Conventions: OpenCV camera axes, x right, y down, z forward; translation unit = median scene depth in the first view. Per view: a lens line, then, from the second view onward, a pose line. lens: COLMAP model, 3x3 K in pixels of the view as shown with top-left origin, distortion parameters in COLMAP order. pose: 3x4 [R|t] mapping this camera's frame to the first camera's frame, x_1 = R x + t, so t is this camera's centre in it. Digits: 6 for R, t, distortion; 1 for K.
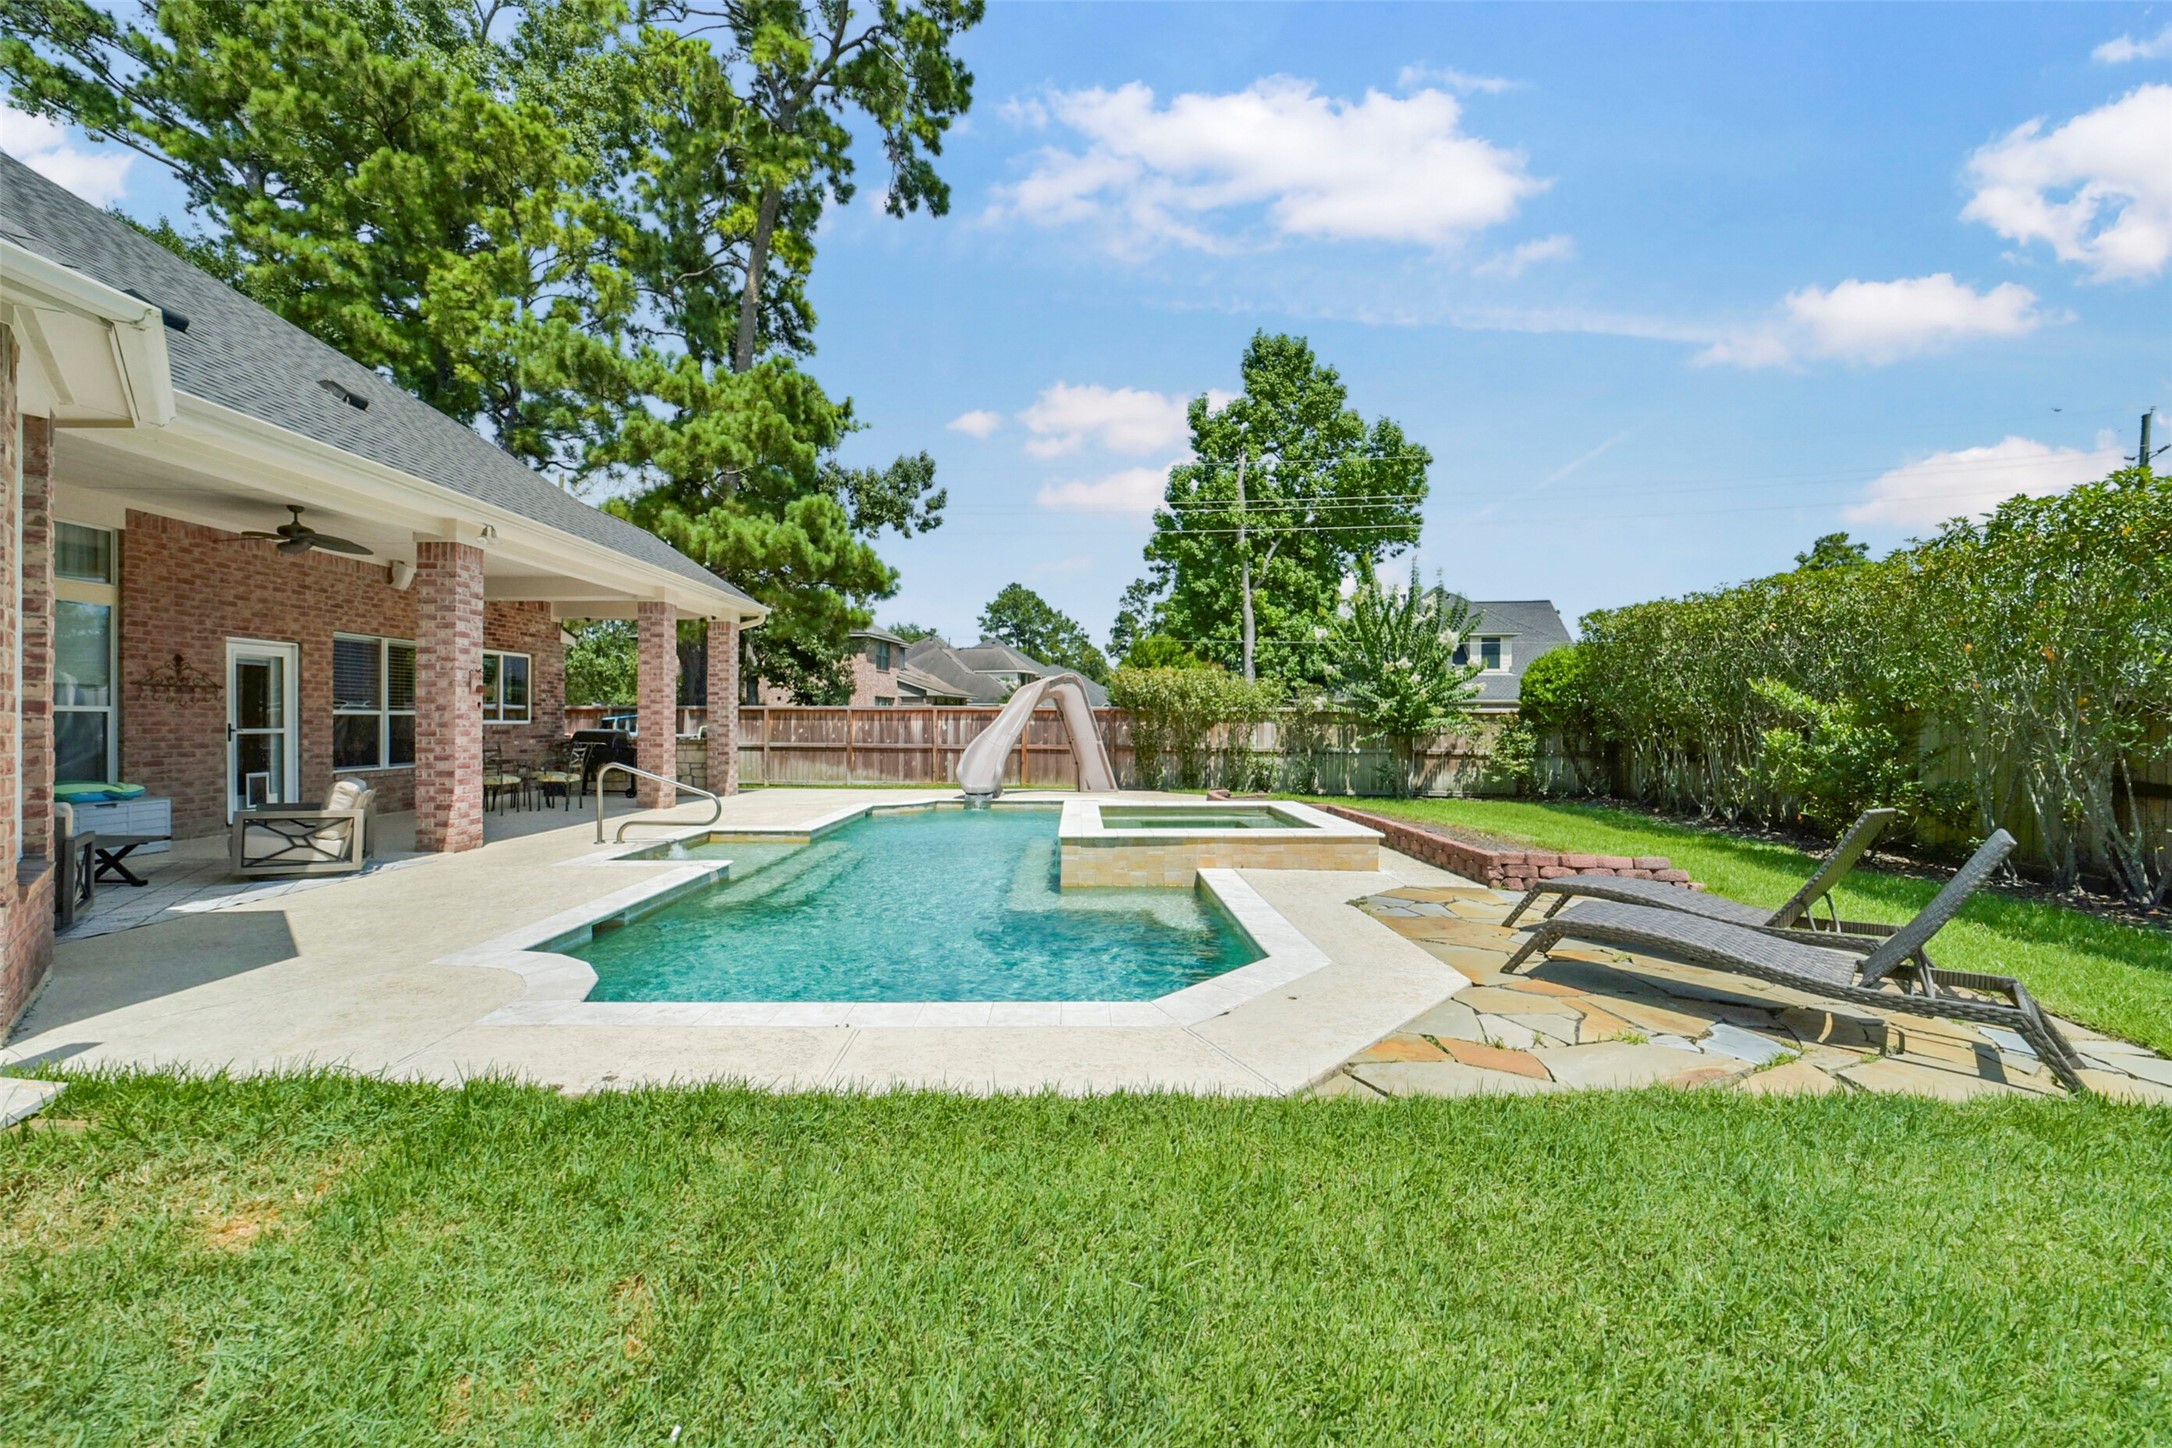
lens RADIAL K [[858.6, 0, 1086.0], [0, 858.6, 724.0], [0, 0, 1]] dist [-0.018311, 0.008188]
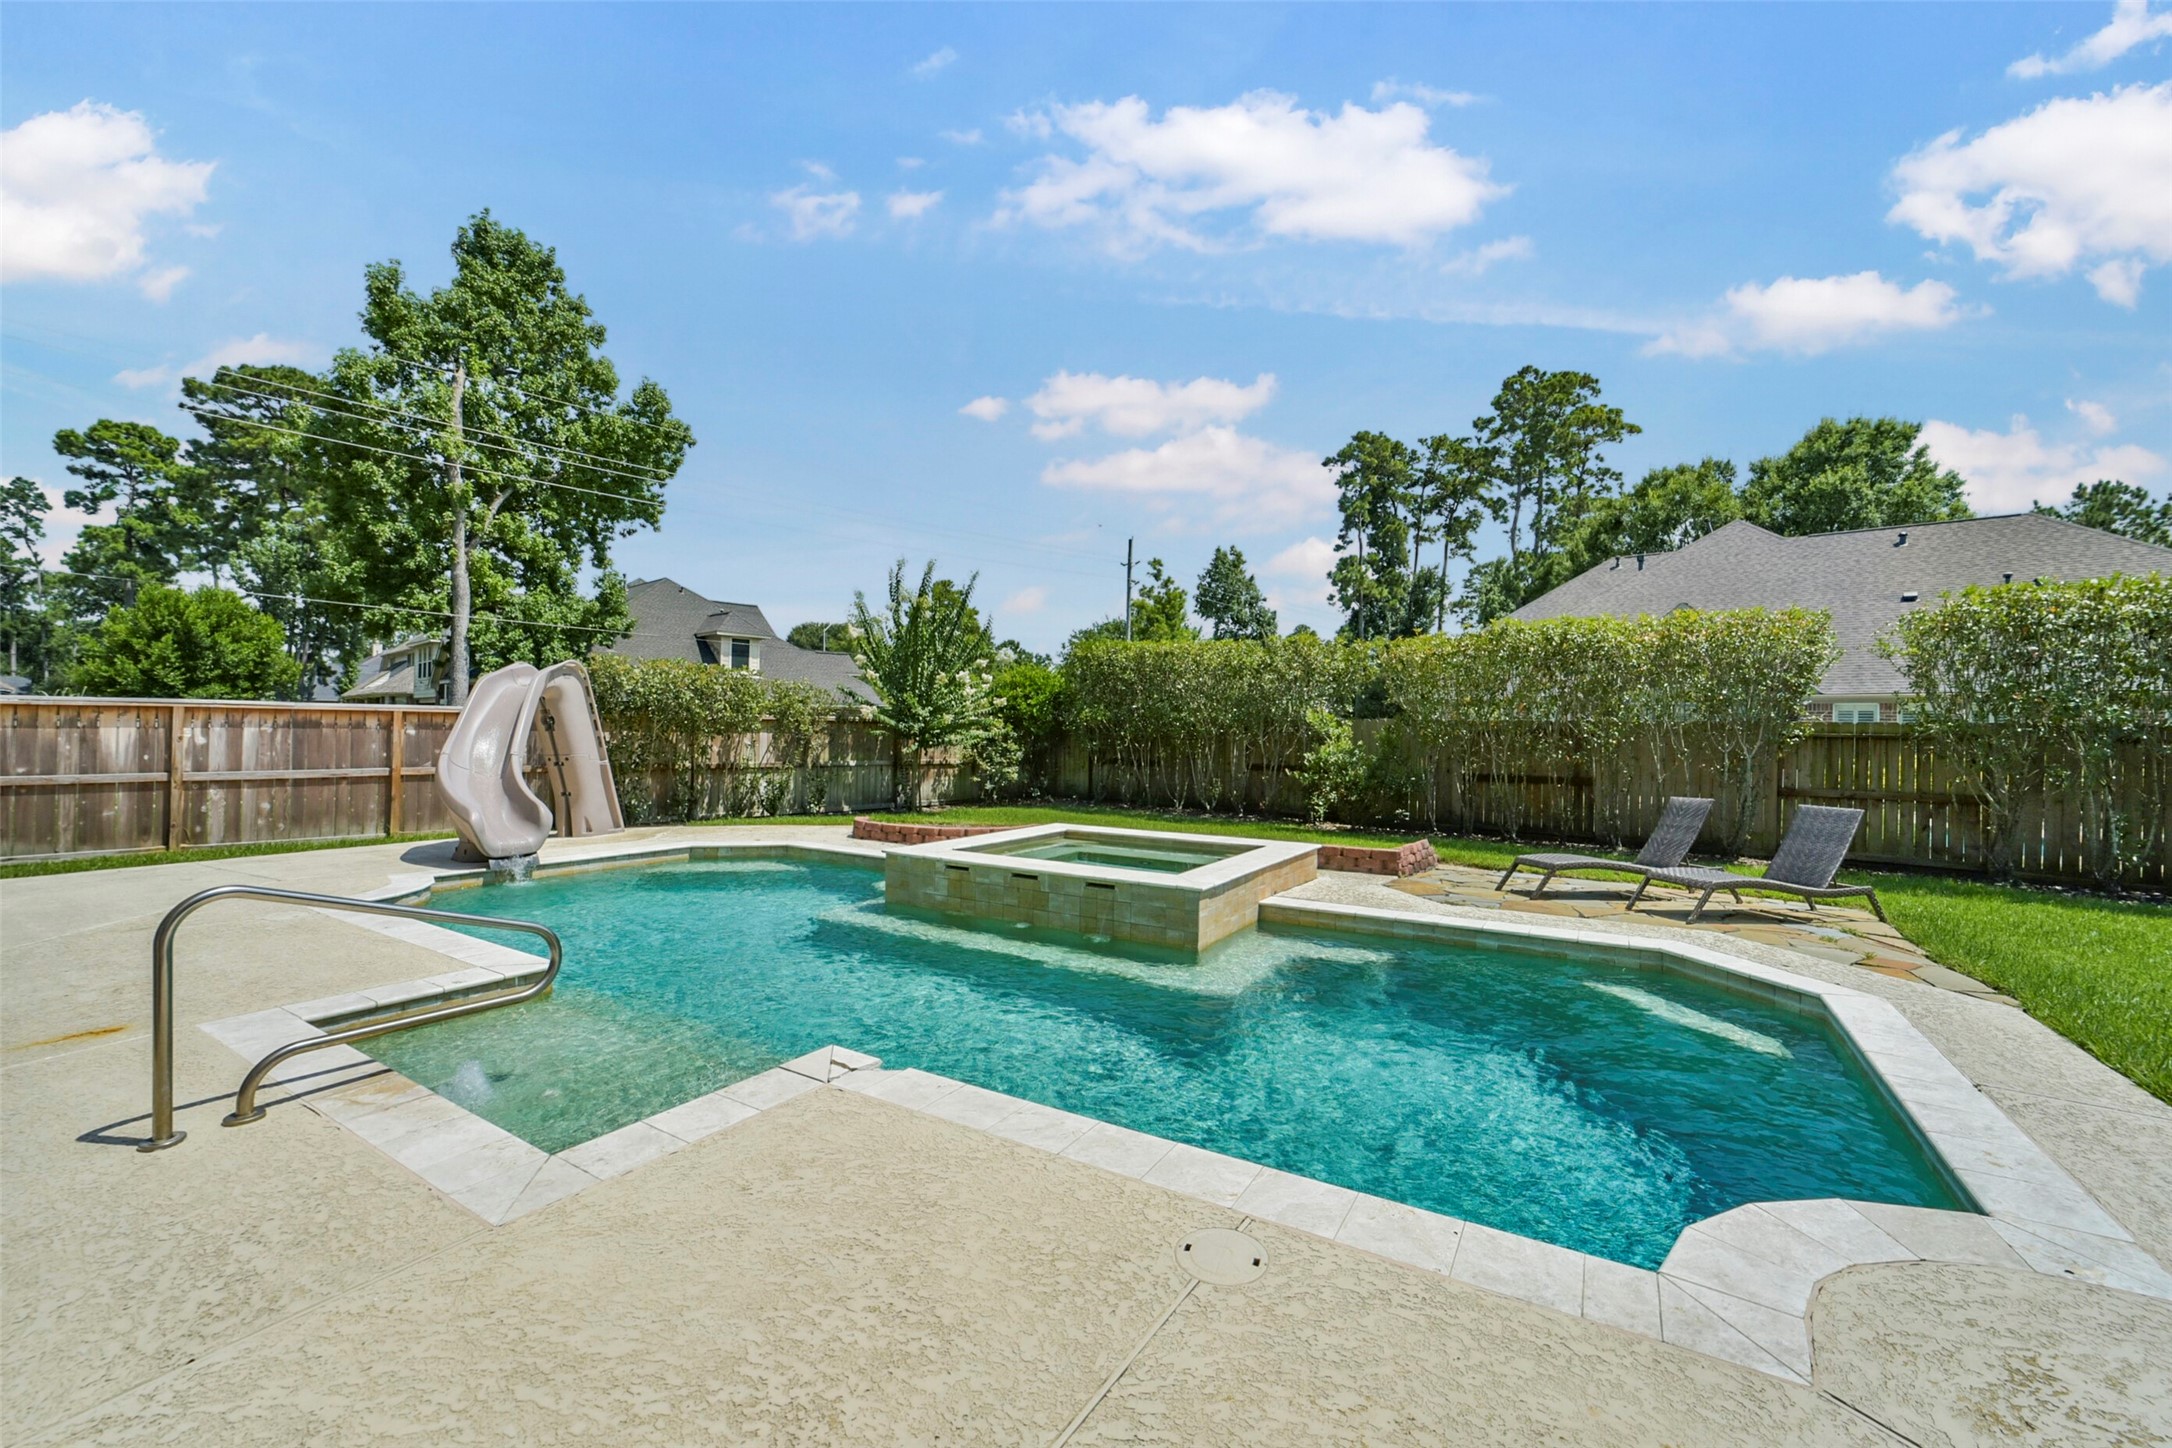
lens RADIAL K [[873.2, 0, 1098.7], [0, 873.2, 724.8], [0, 0, 1]] dist [-0.016805, 0.004133]
pose [[0.541580, 0.006393, 0.840625, -0.155268], [-0.009389, 0.999955, -0.001556, -0.005344], [-0.840597, -0.007050, 0.541615, 0.123450]]
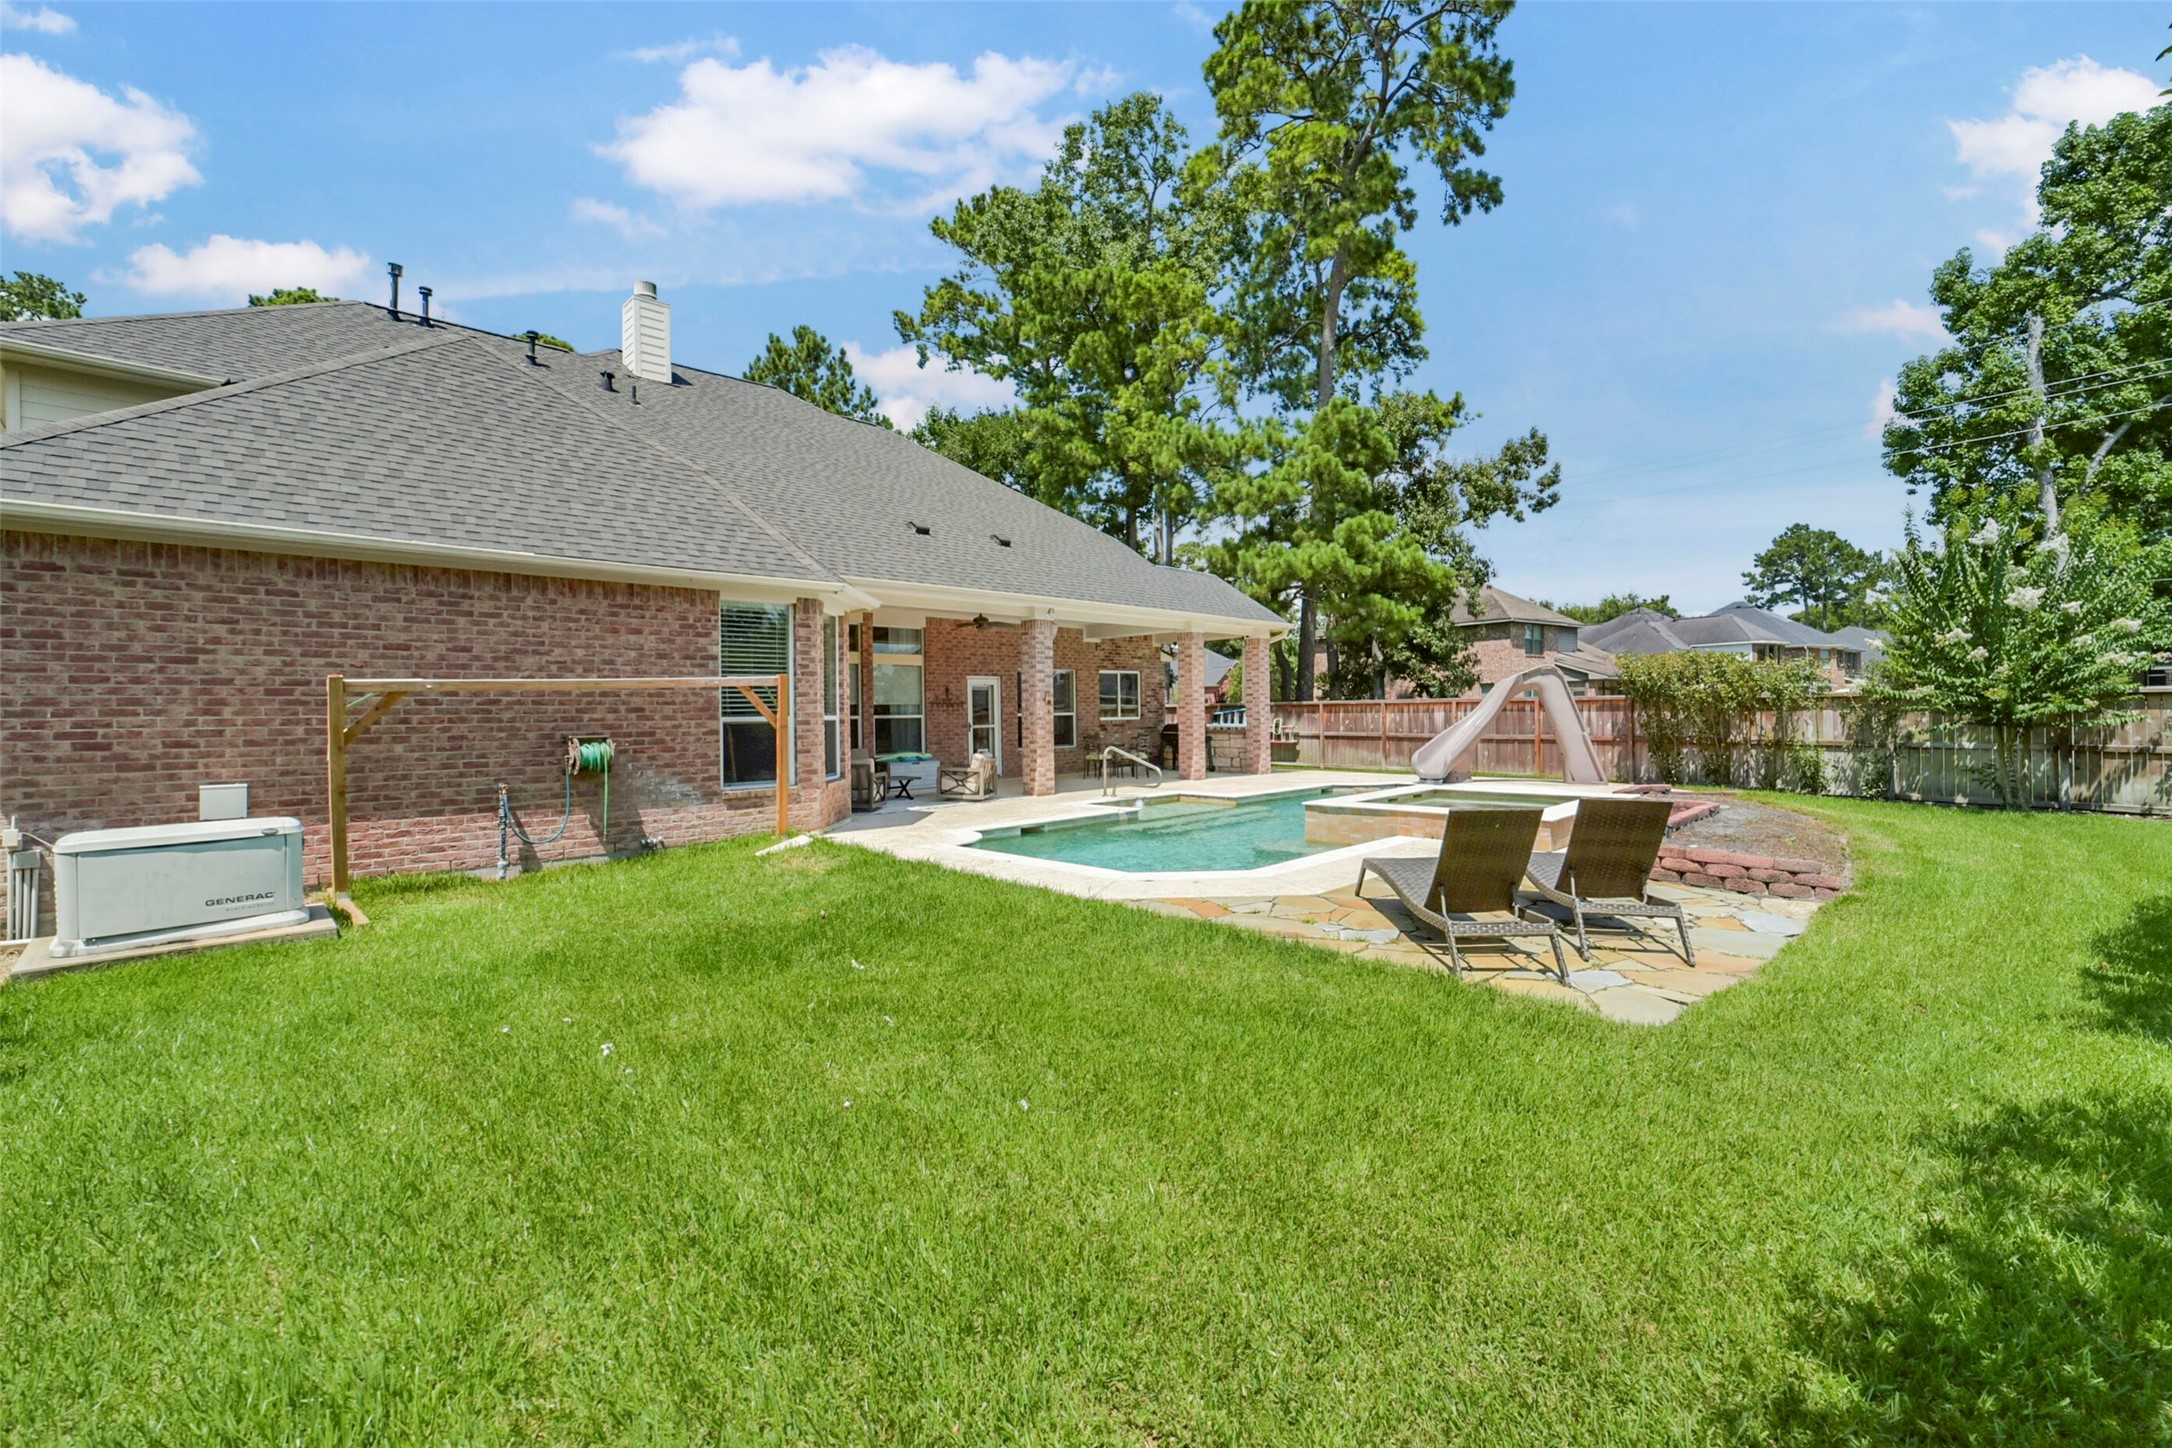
lens RADIAL K [[858.6, 0, 1086.0], [0, 858.6, 724.0], [0, 0, 1]] dist [-0.018311, 0.008188]
pose [[0.708676, -0.003485, -0.705525, 0.129394], [0.014125, 0.999857, 0.009248, -0.002780], [0.705392, -0.016520, 0.708625, -0.040029]]
